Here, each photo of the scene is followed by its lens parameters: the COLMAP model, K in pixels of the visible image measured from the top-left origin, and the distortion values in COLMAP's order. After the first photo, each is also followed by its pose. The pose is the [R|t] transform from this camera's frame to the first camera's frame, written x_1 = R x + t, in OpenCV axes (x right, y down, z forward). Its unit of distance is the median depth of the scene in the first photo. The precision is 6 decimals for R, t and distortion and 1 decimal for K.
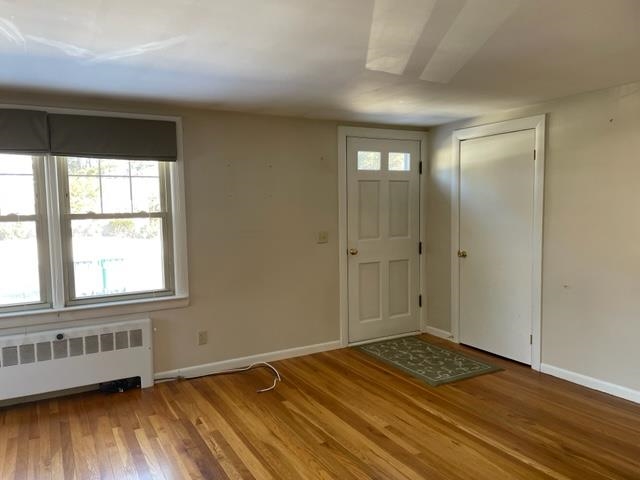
lens RADIAL K [[482.6, 0, 320.0], [0, 482.6, 240.0], [0, 0, 1]] dist [0.017550, -0.002880]
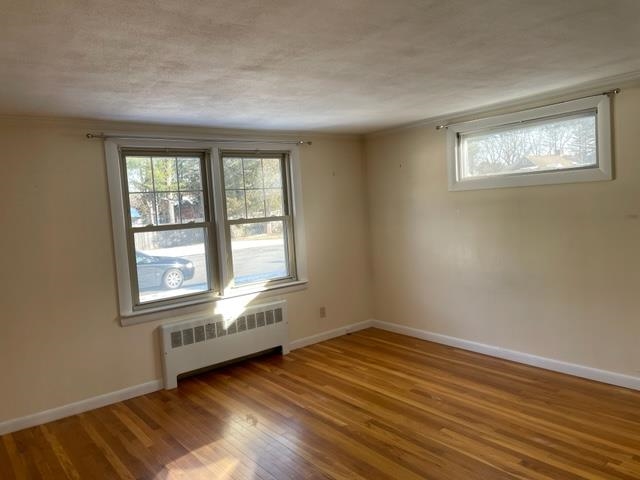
lens RADIAL K [[482.6, 0, 320.0], [0, 482.6, 240.0], [0, 0, 1]] dist [0.017550, -0.002880]
pose [[0.984845, -0.065329, 0.160665, -0.464710], [0.067979, 0.997626, -0.011047, 0.026598], [-0.159562, 0.021802, 0.986947, -0.278980]]
